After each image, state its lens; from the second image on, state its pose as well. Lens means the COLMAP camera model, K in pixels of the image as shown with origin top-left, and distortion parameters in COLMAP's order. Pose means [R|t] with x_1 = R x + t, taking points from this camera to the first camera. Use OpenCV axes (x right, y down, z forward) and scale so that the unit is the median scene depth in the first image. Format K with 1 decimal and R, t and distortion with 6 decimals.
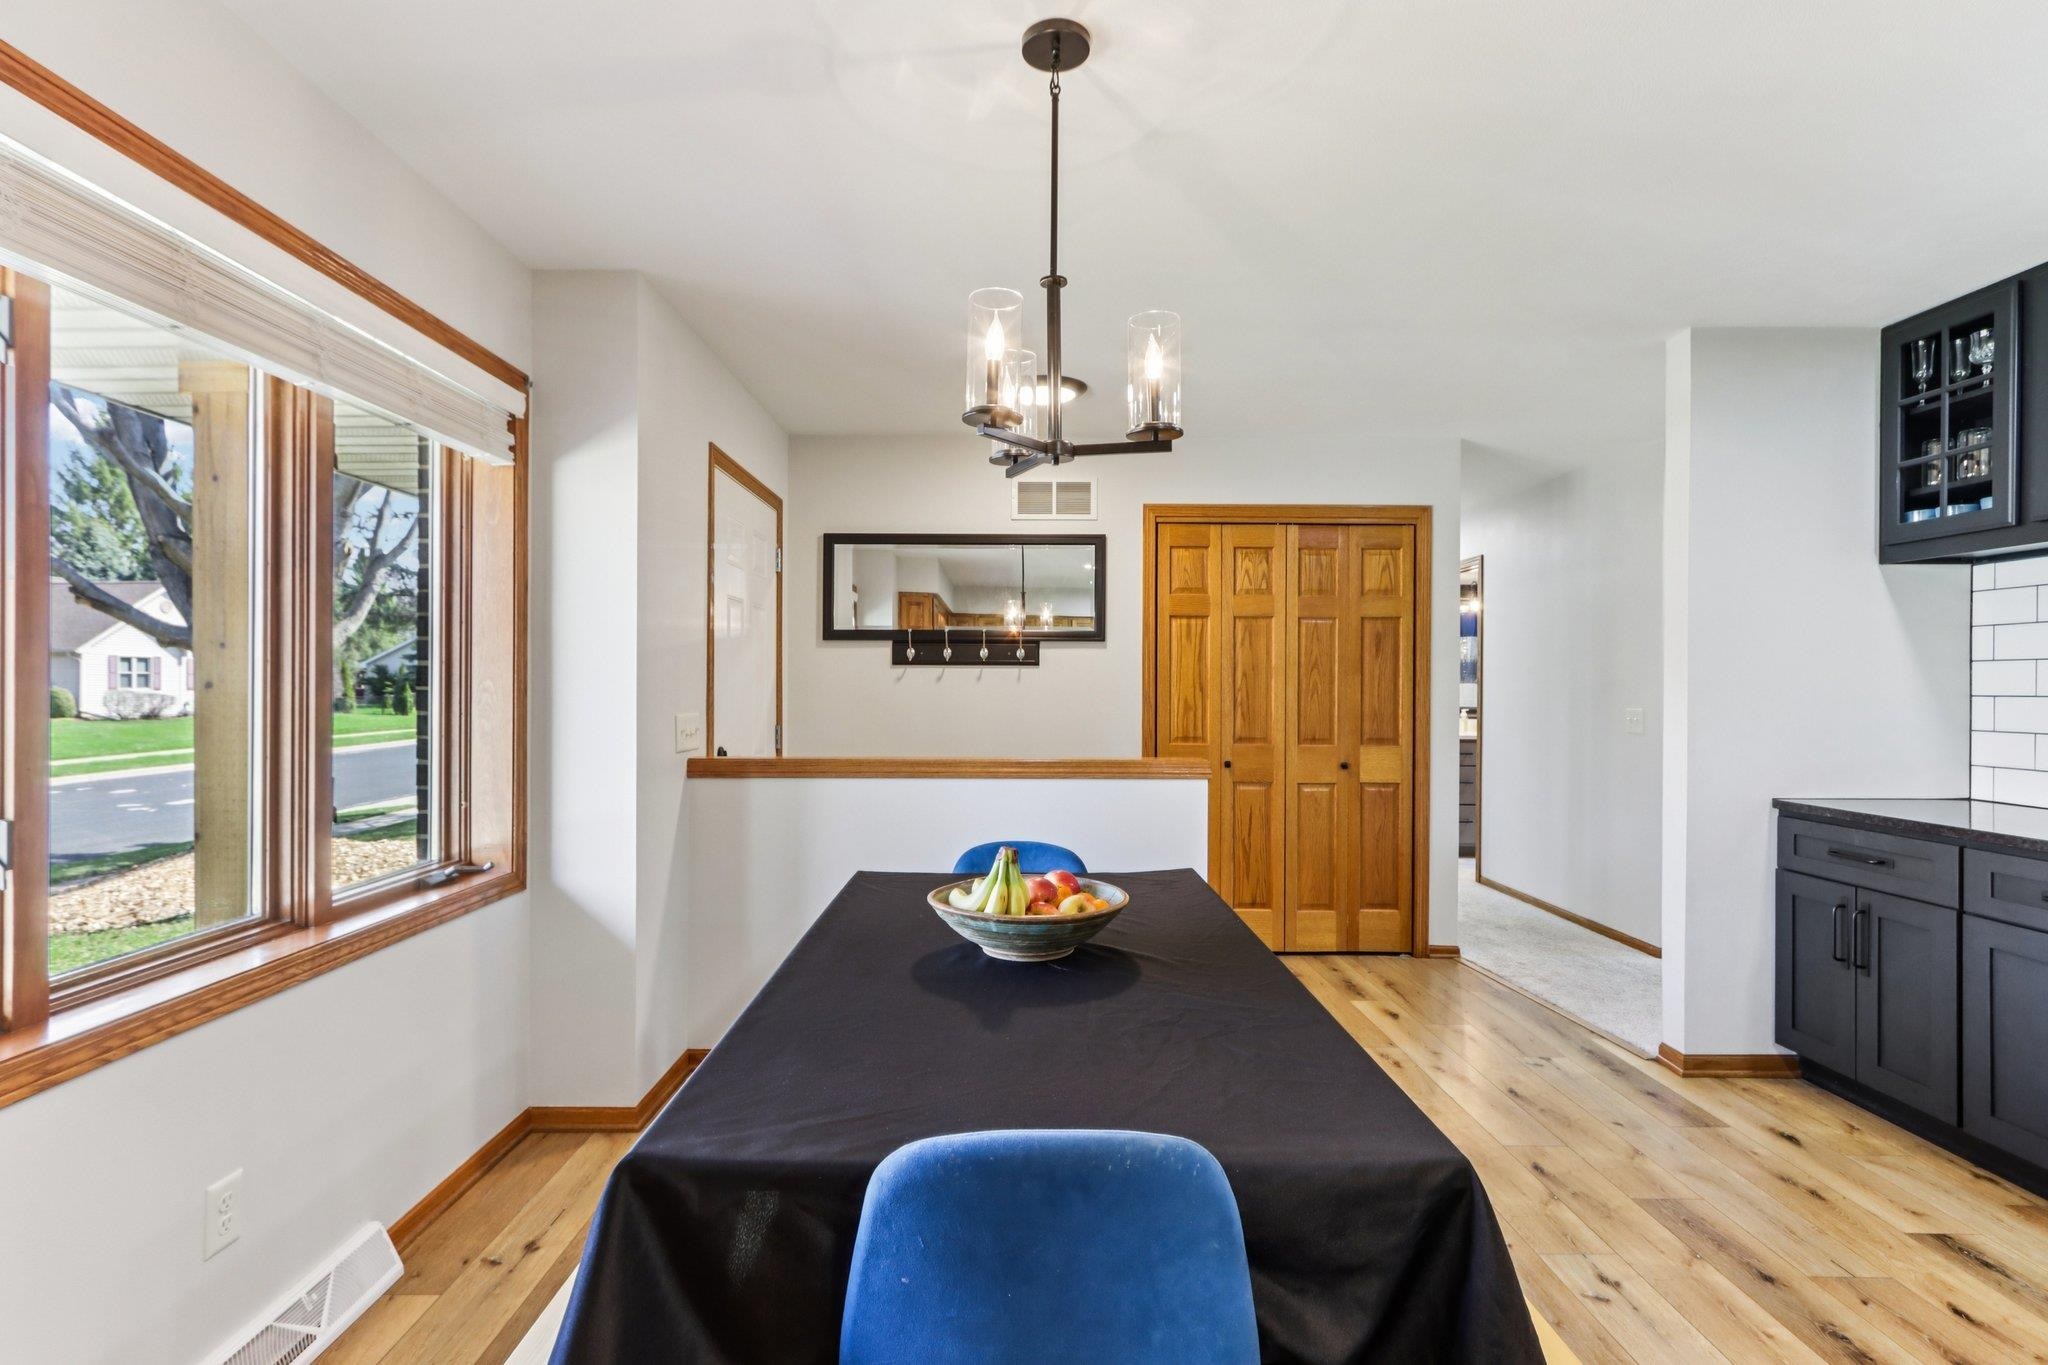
lens RADIAL K [[957.9, 0, 1013.2], [0, 957.9, 687.3], [0, 0, 1]] dist [-0.007987, 0.007616]
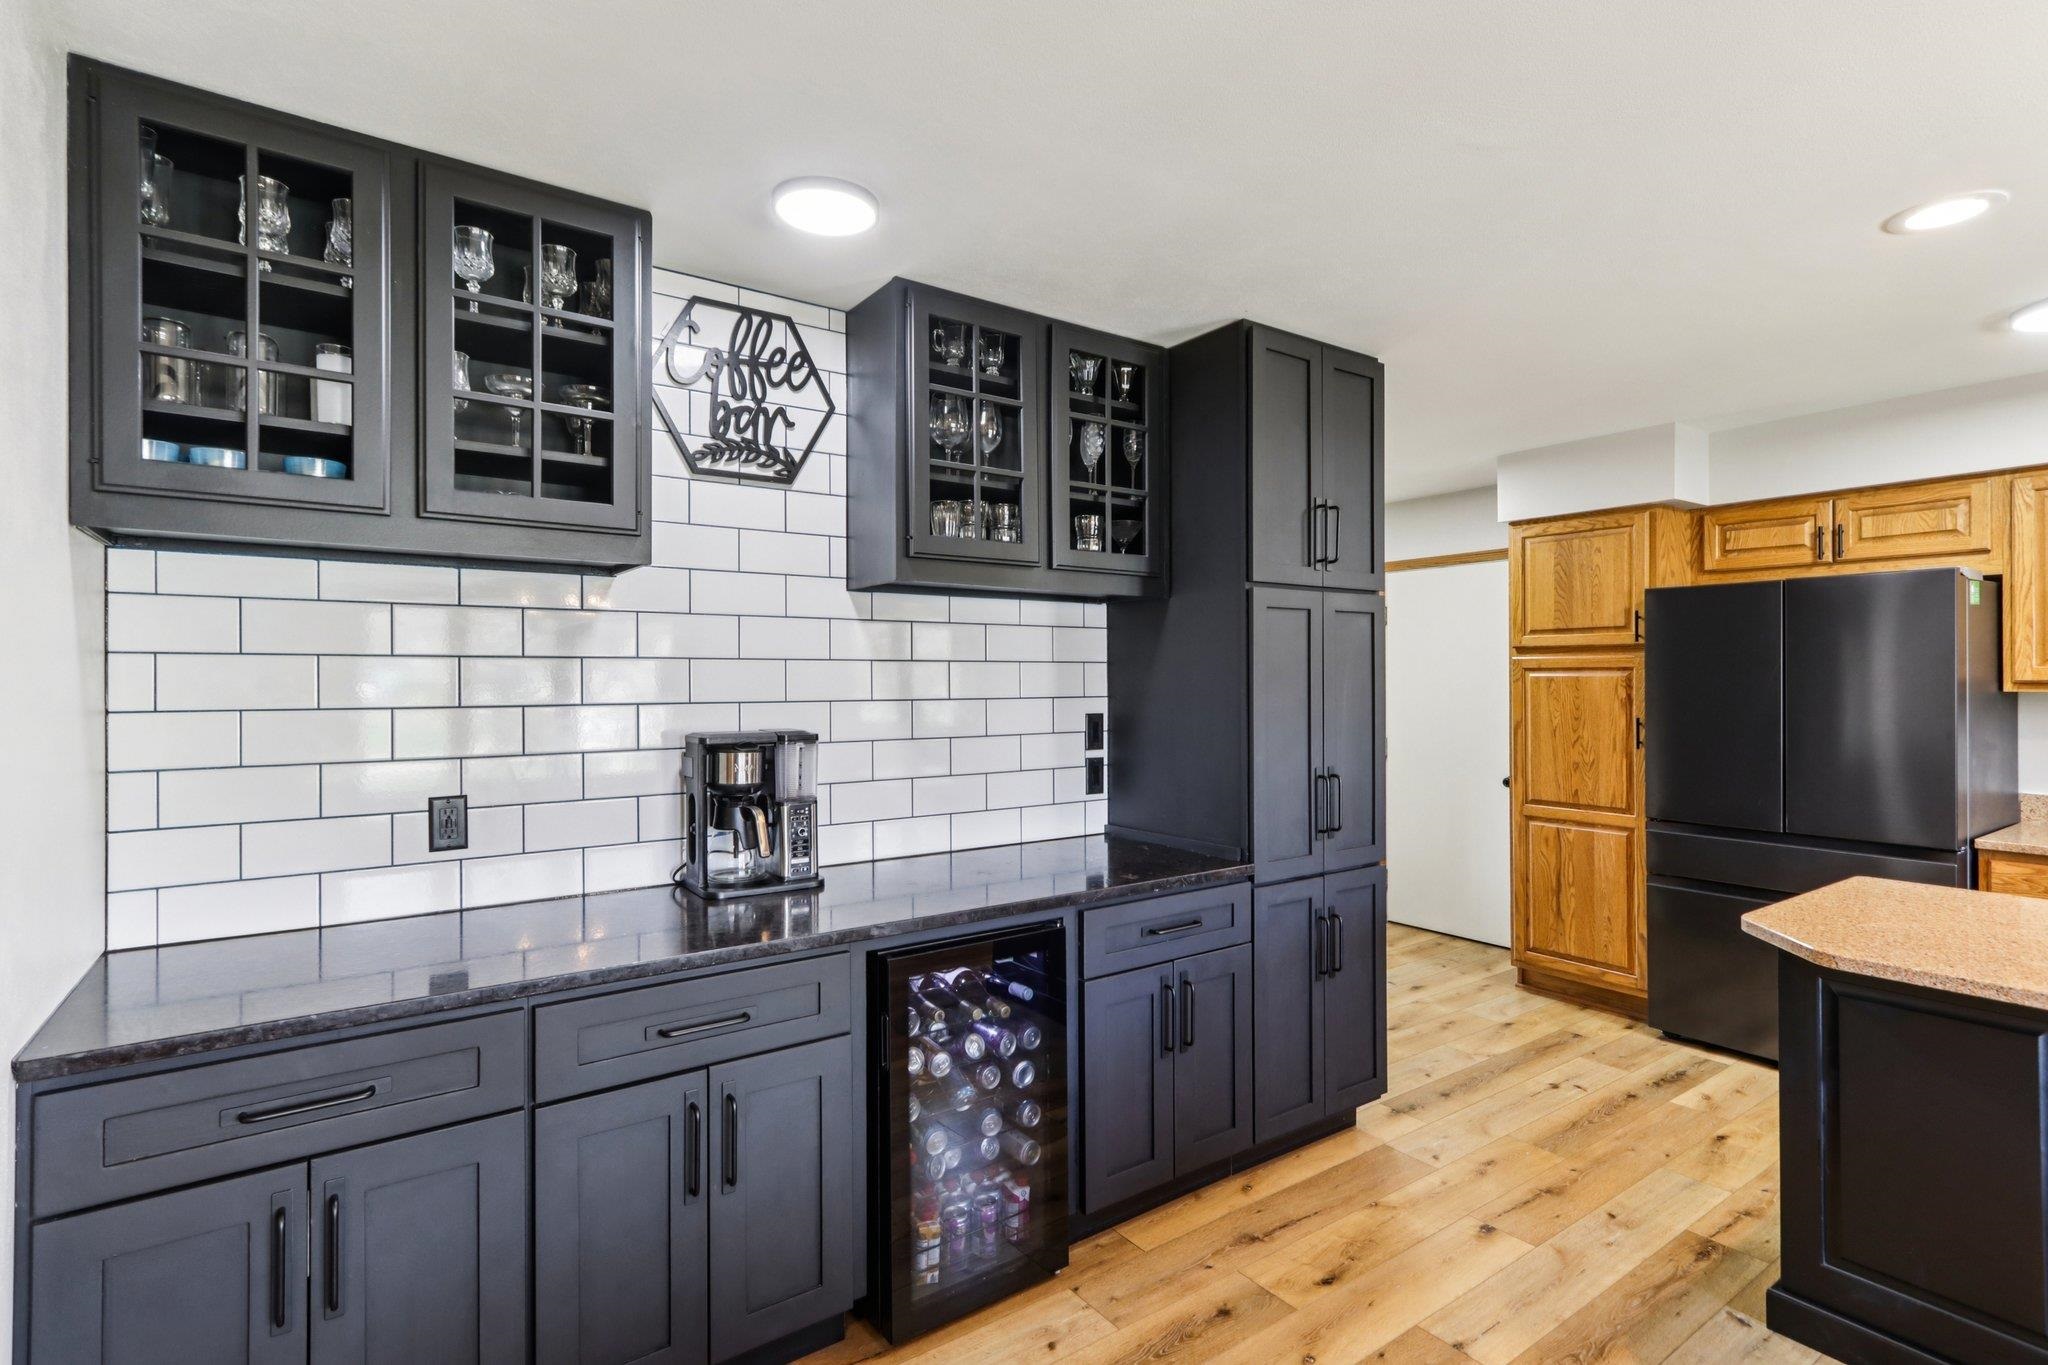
lens RADIAL K [[957.9, 0, 1007.9], [0, 957.9, 690.8], [0, 0, 1]] dist [-0.007987, 0.007616]
pose [[-0.573102, -0.011579, 0.819402, 0.218810], [0.000709, 0.999893, 0.014626, -0.049138], [-0.819484, 0.008963, -0.573033, 0.889740]]
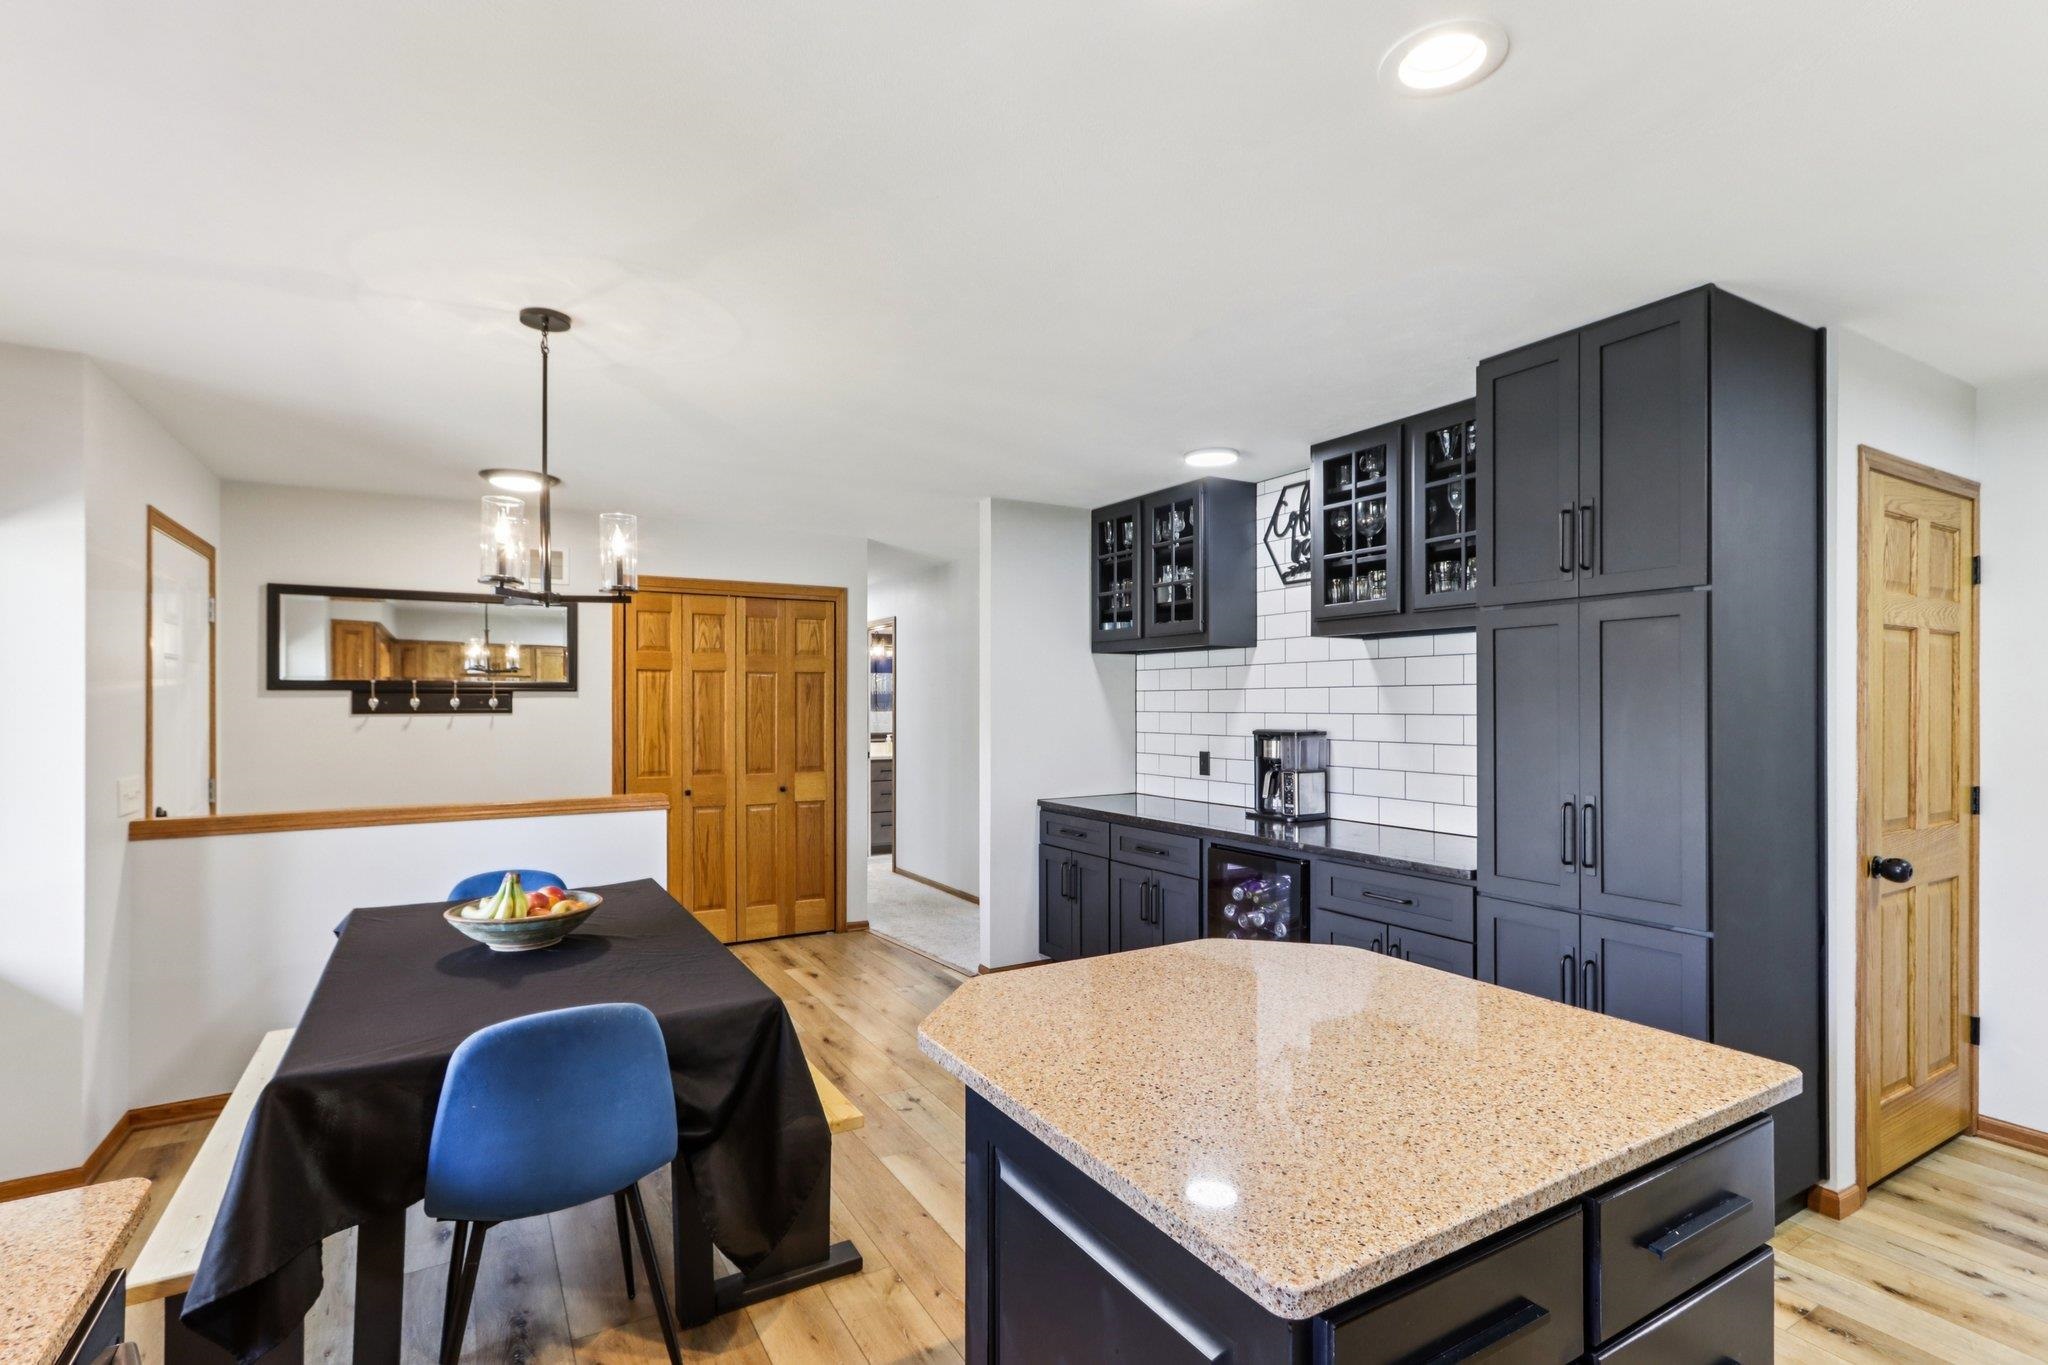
lens RADIAL K [[957.9, 0, 1010.4], [0, 957.9, 695.9], [0, 0, 1]] dist [-0.007987, 0.007616]
pose [[0.863800, -0.003933, 0.503819, -0.045730], [0.006415, 0.999974, -0.003193, -0.050593], [-0.503793, 0.005990, 0.863804, -0.351193]]
